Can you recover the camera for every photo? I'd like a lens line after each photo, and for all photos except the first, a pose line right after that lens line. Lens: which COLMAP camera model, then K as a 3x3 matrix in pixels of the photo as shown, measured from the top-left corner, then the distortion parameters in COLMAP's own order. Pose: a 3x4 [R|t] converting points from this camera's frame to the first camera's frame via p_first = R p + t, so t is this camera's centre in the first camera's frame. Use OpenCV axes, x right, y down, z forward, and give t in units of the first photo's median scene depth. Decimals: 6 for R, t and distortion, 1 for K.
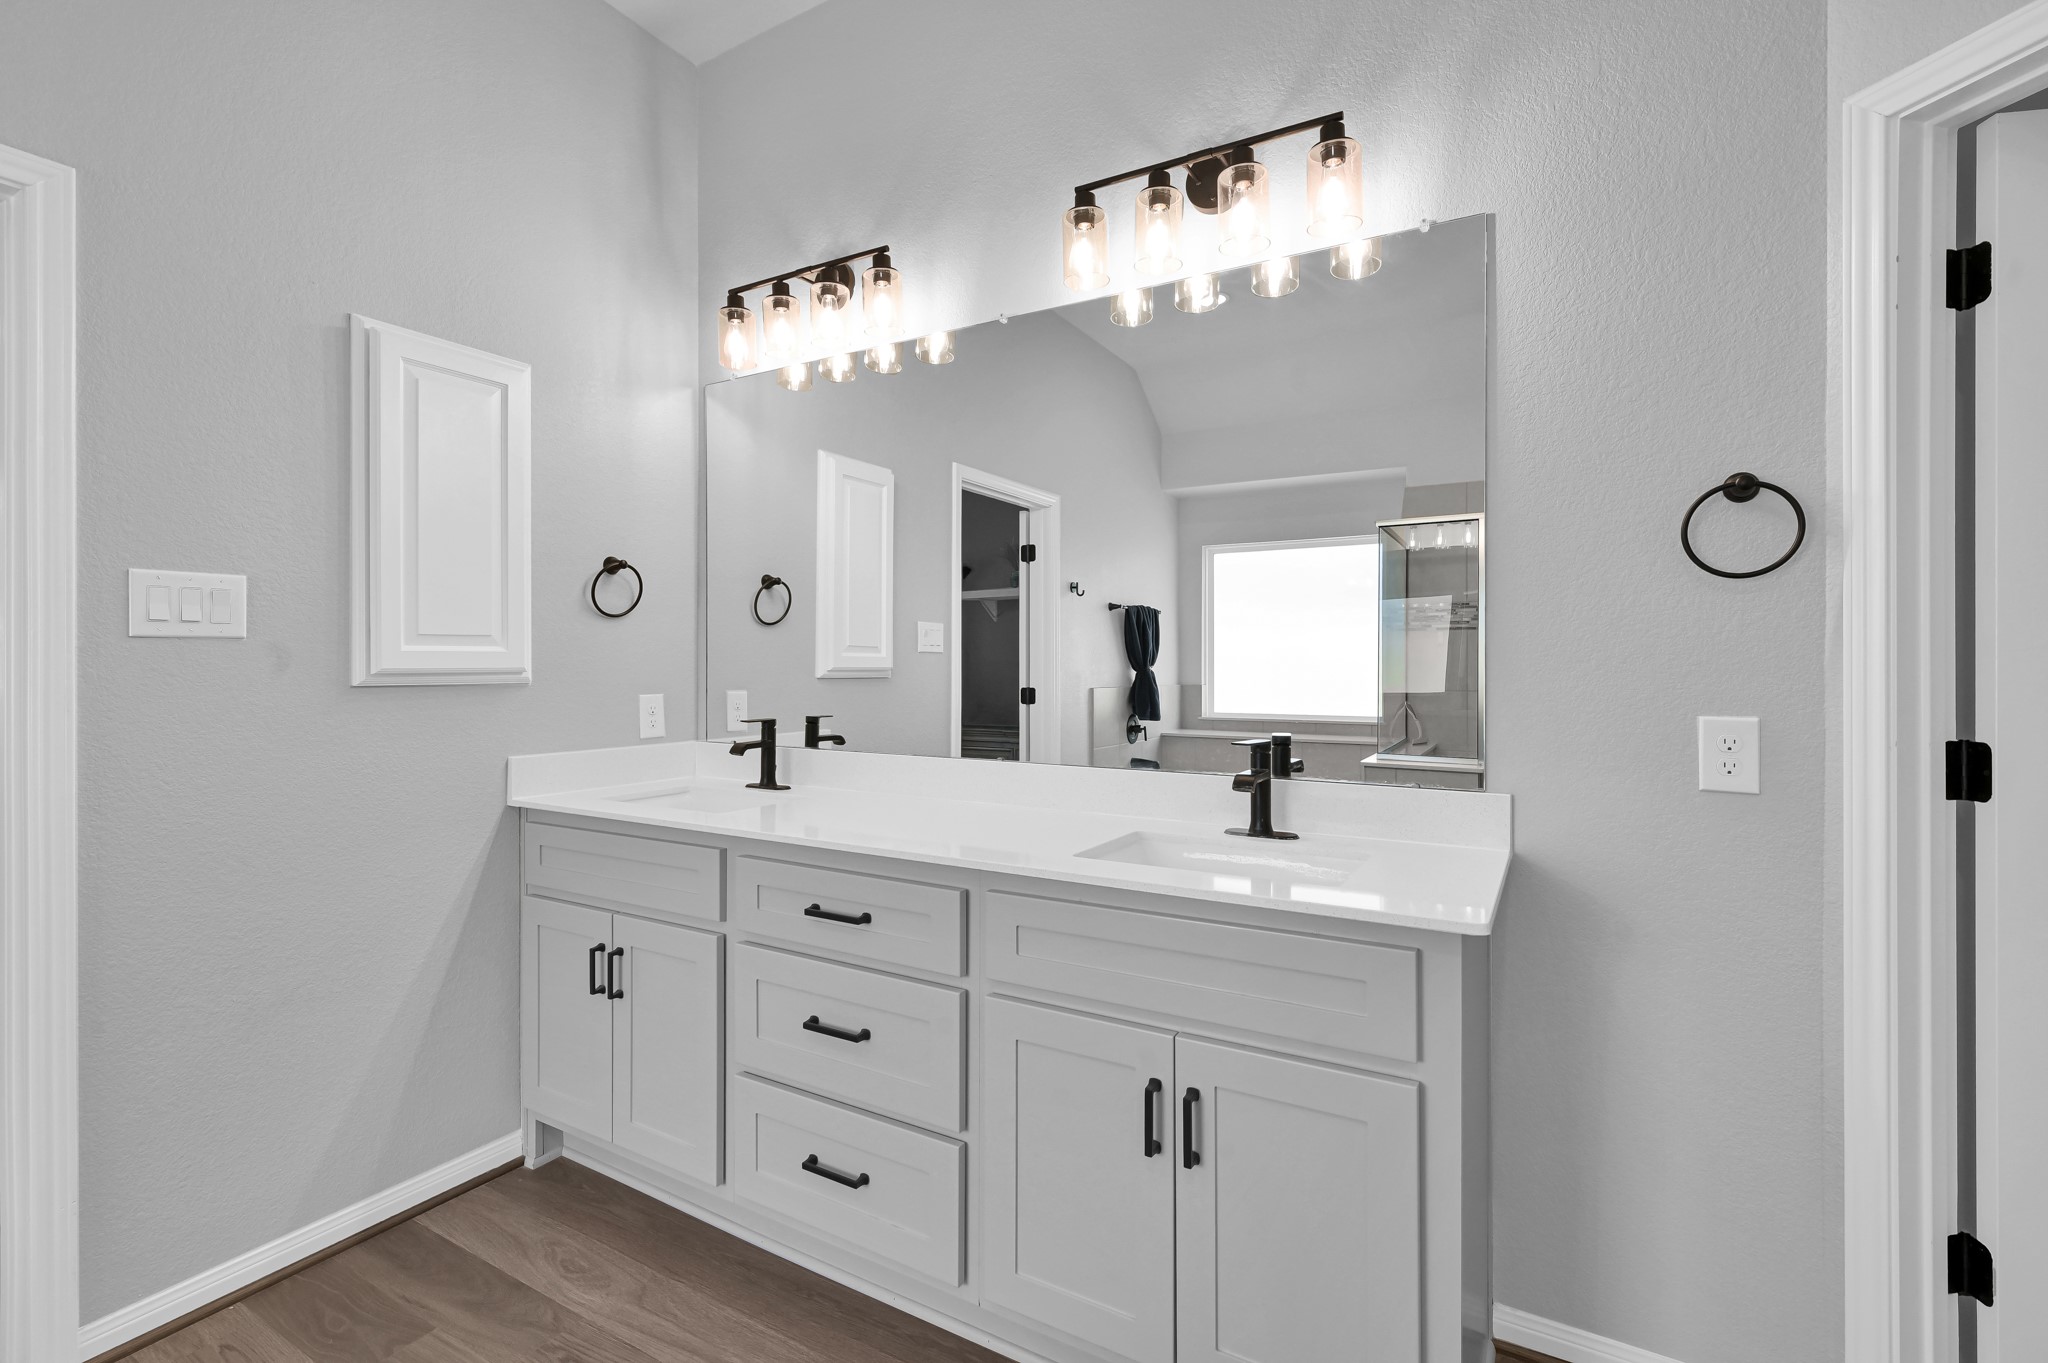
lens RADIAL K [[932.6, 0, 1009.9], [0, 932.6, 668.6], [0, 0, 1]] dist [0.004322, 0.000236]
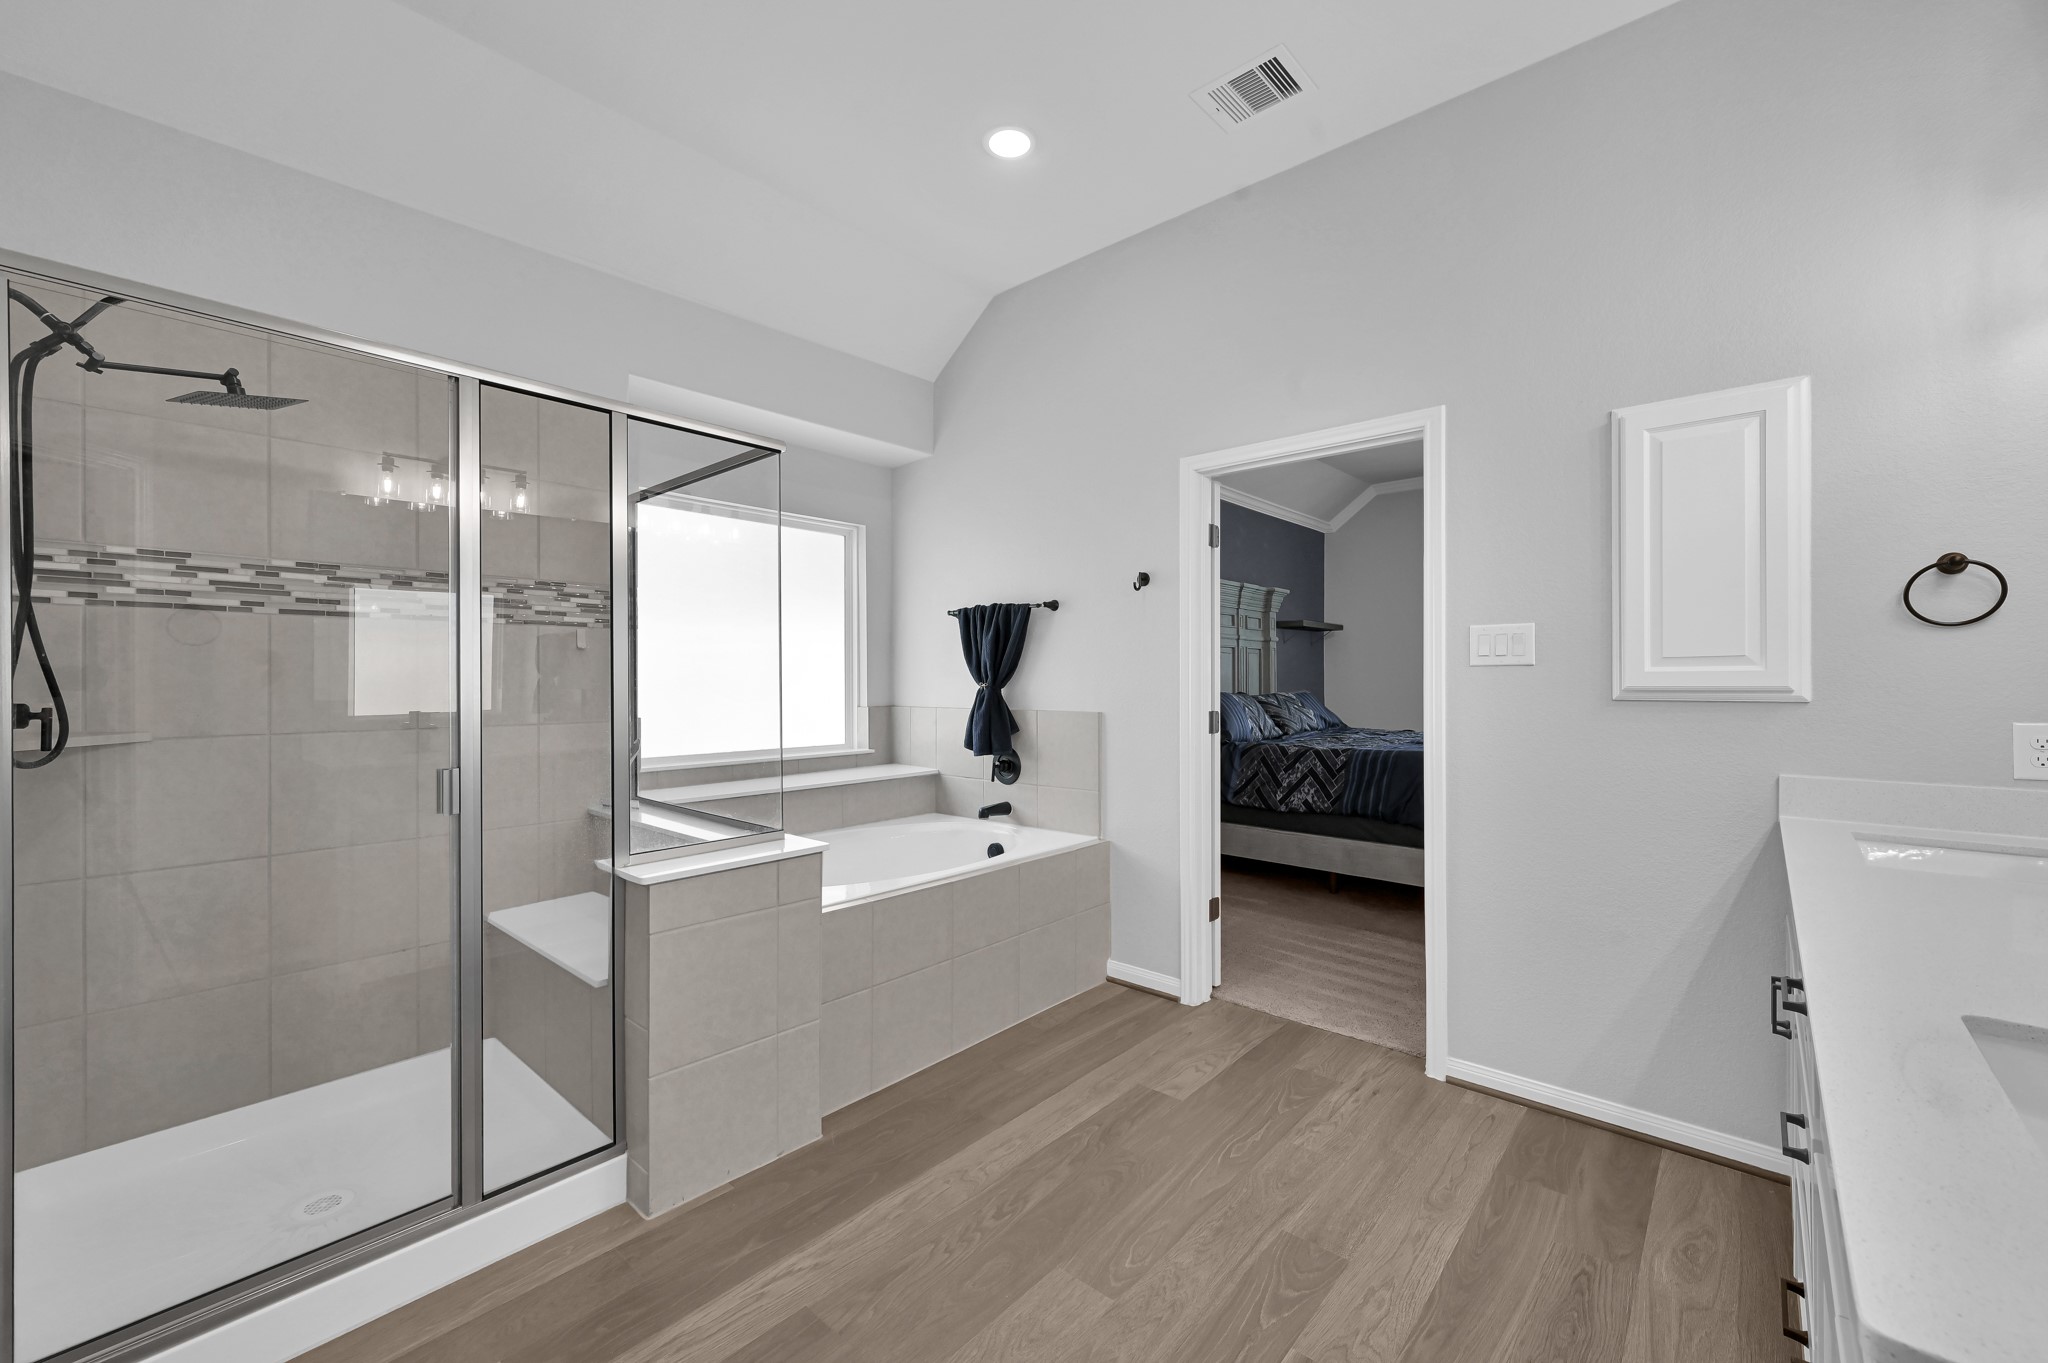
lens RADIAL K [[825.6, 0, 1036.1], [0, 825.6, 692.0], [0, 0, 1]] dist [0.000055, 0.000141]
pose [[-0.182165, 0.011649, -0.983199, 0.578897], [-0.007842, 0.999881, 0.013300, -0.000103], [0.983237, 0.010133, -0.182052, 0.437857]]
